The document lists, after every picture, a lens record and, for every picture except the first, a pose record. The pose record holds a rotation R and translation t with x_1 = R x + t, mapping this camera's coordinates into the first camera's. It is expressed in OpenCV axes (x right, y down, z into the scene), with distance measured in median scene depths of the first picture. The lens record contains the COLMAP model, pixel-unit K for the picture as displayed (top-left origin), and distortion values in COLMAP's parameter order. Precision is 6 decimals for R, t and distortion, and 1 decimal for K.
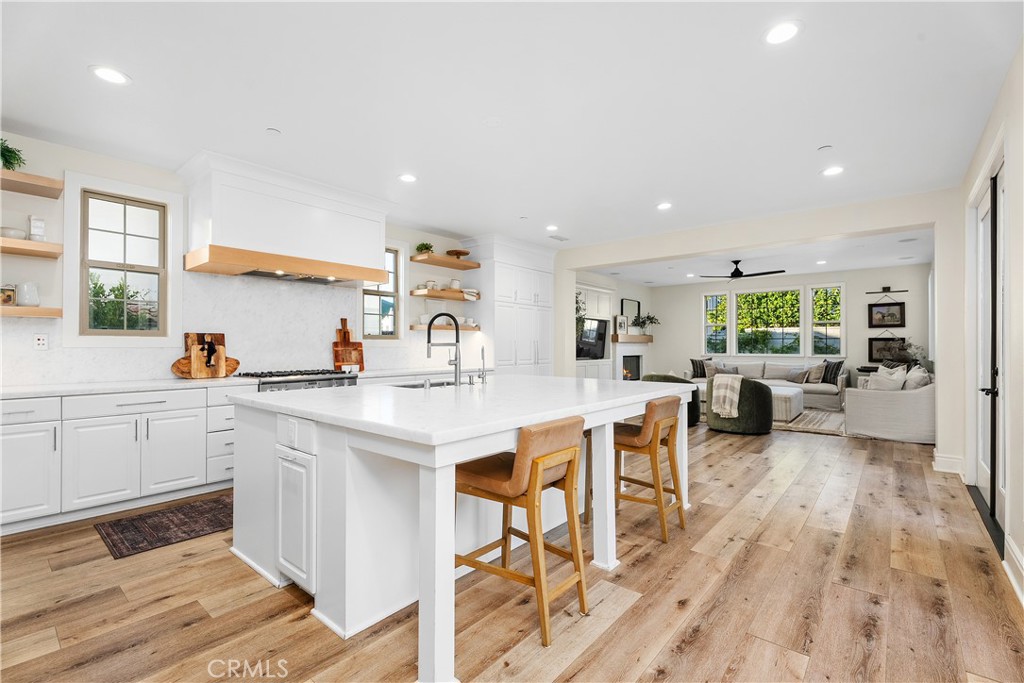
lens RADIAL K [[459.5, 0, 509.3], [0, 459.5, 341.4], [0, 0, 1]] dist [-0.000778, 0.001415]
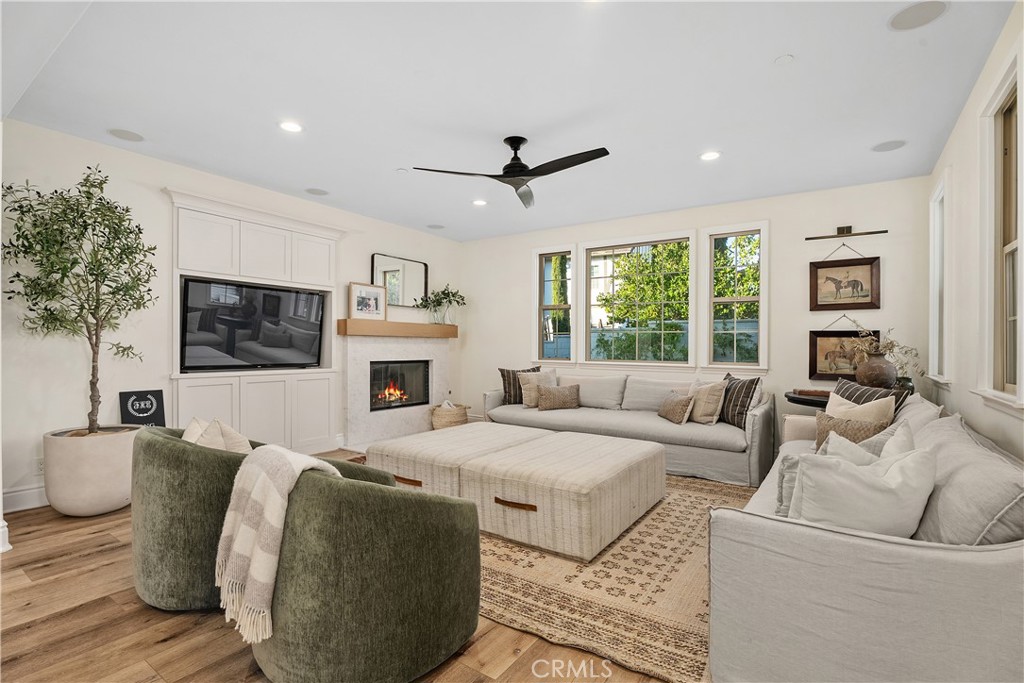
lens RADIAL K [[459.5, 0, 532.6], [0, 459.5, 341.5], [0, 0, 1]] dist [-0.000778, 0.001415]
pose [[0.994261, 0.010926, 0.106426, 0.439308], [-0.011062, 0.999939, 0.000690, 0.006967], [-0.106412, -0.001864, 0.994320, 0.548608]]
